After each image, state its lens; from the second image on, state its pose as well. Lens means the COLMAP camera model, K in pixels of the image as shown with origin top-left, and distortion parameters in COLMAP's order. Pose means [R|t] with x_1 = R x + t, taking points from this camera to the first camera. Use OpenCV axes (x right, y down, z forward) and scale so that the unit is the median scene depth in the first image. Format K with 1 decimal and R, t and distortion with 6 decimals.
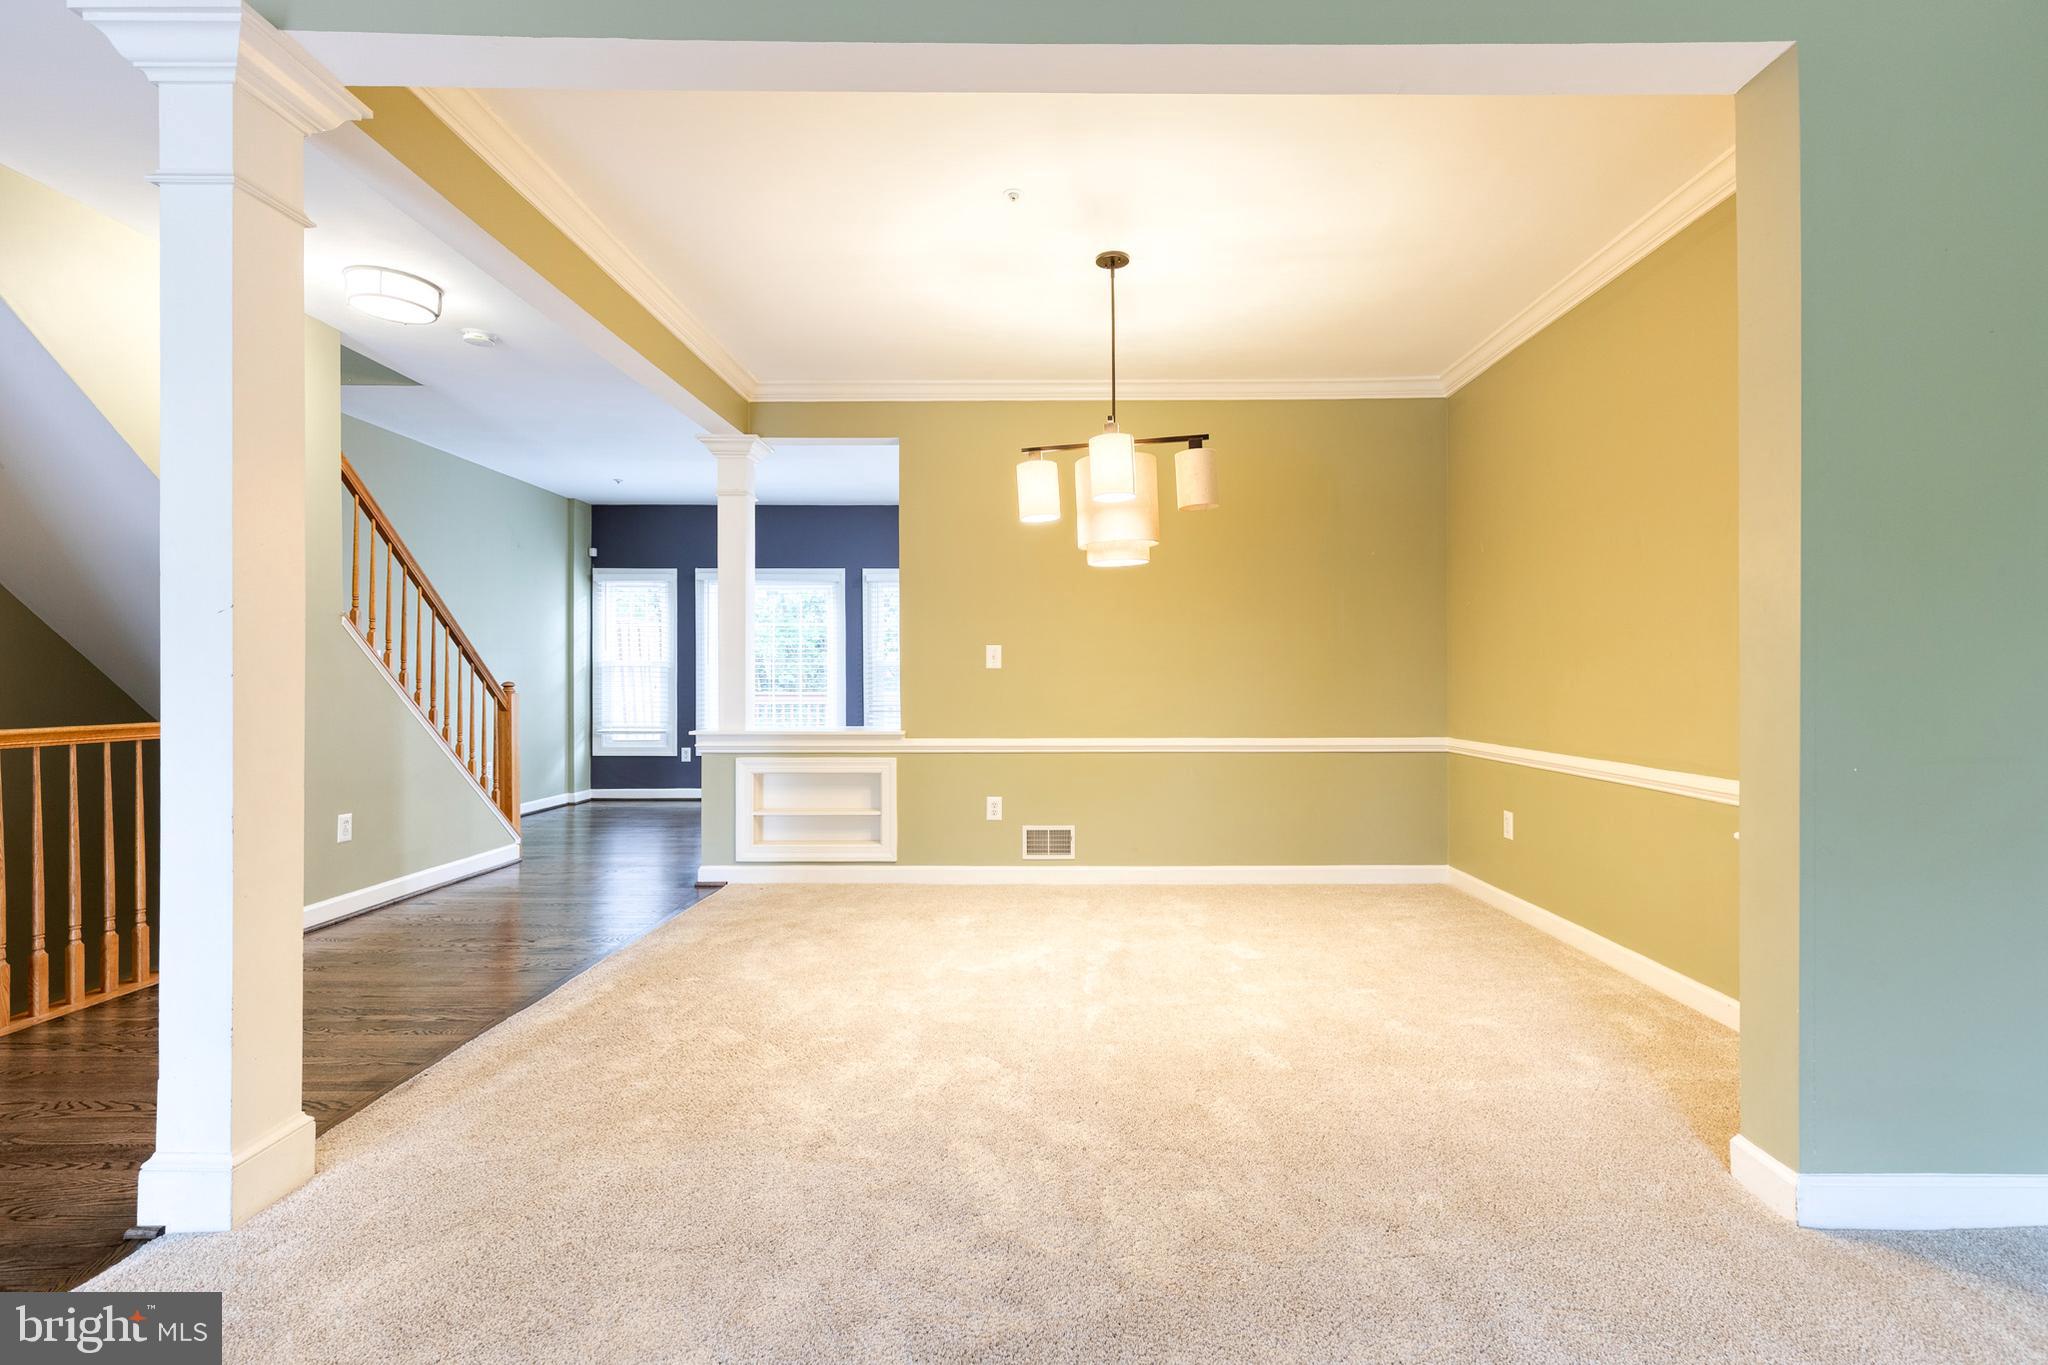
lens RADIAL K [[923.2, 0, 1054.5], [0, 923.2, 673.6], [0, 0, 1]] dist [0.003405, -0.000007]
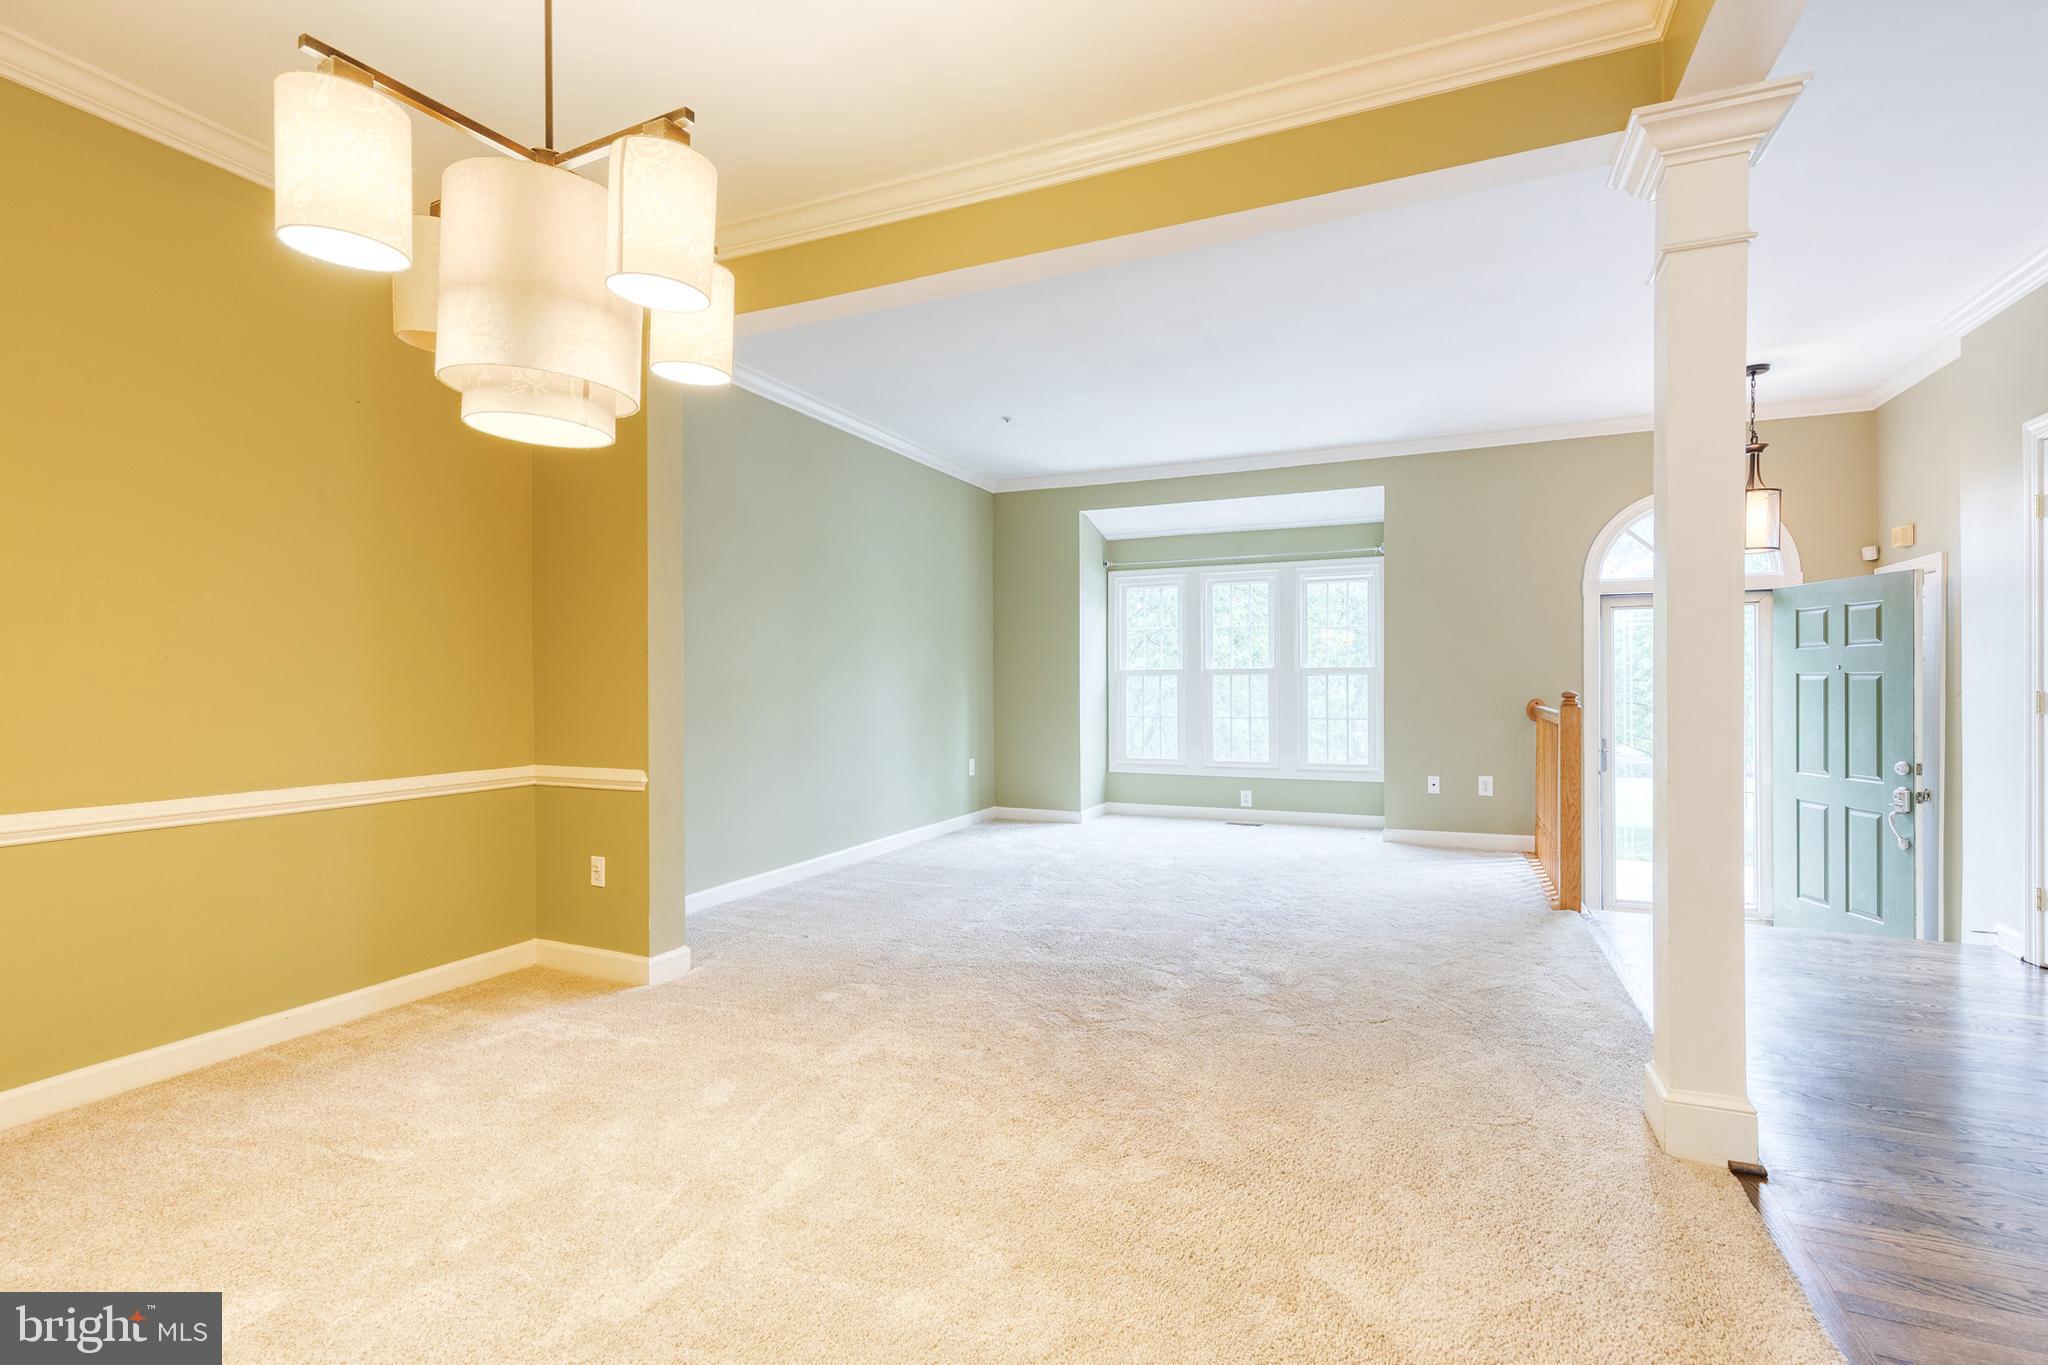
lens RADIAL K [[917.0, 0, 1044.1], [0, 917.0, 683.8], [0, 0, 1]] dist [0.006846, -0.000255]
pose [[-0.919197, 0.003599, 0.393781, -0.237429], [0.003222, 0.999993, -0.001620, 0.002474], [-0.393784, -0.000220, -0.919203, 0.925631]]
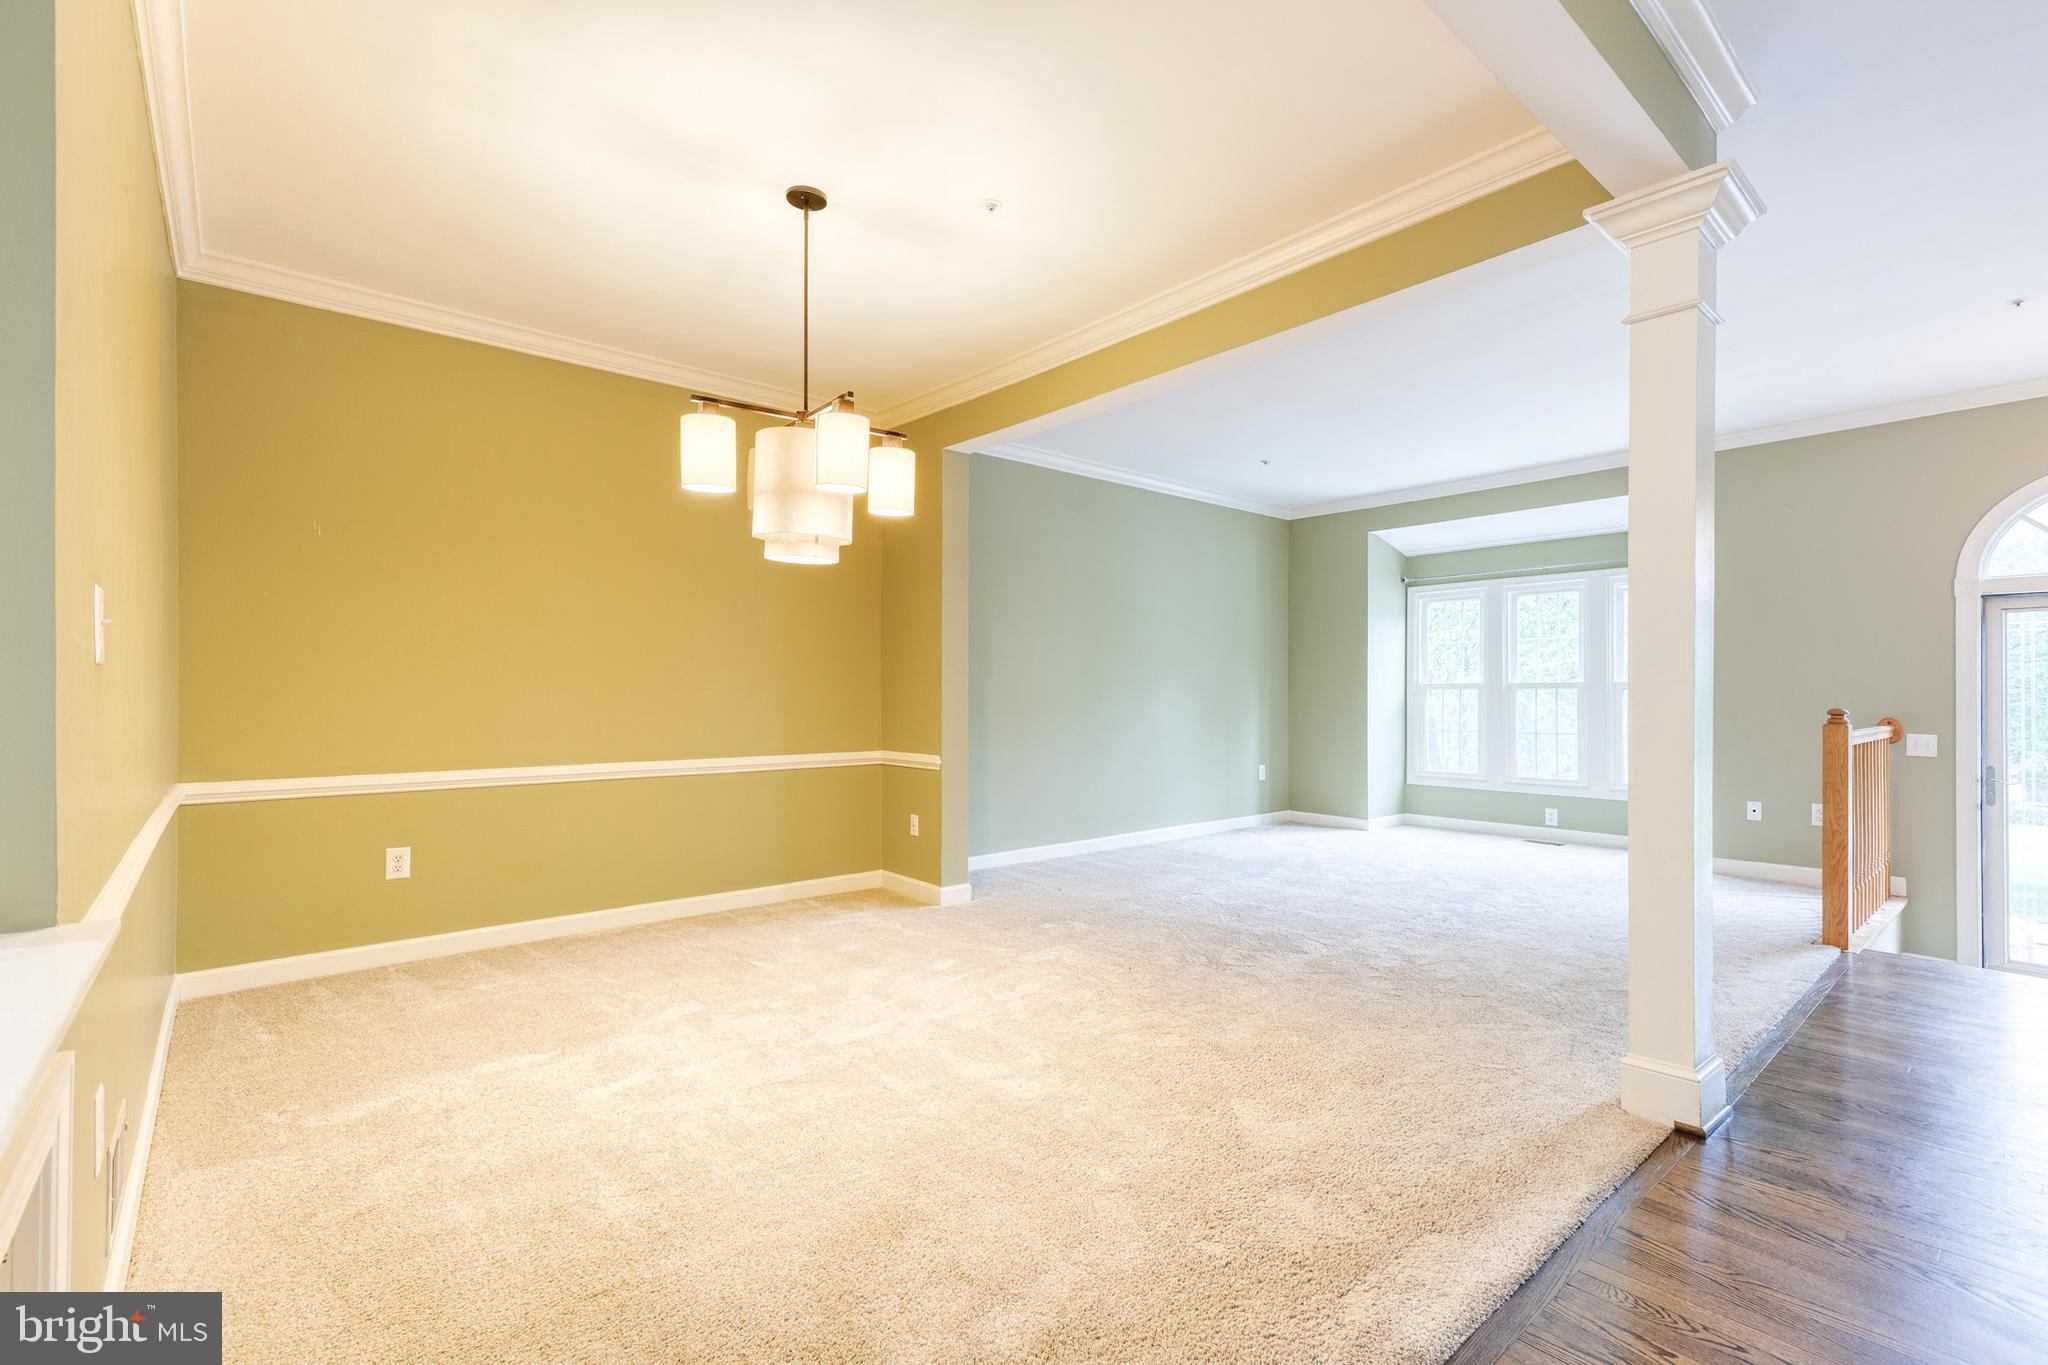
lens RADIAL K [[921.4, 0, 1046.4], [0, 921.4, 689.6], [0, 0, 1]] dist [0.004398, 0.000162]
pose [[-0.661892, 0.004165, 0.749587, -0.503284], [-0.003396, 0.999958, -0.008554, 0.002655], [-0.749591, -0.008207, -0.661850, 0.976869]]
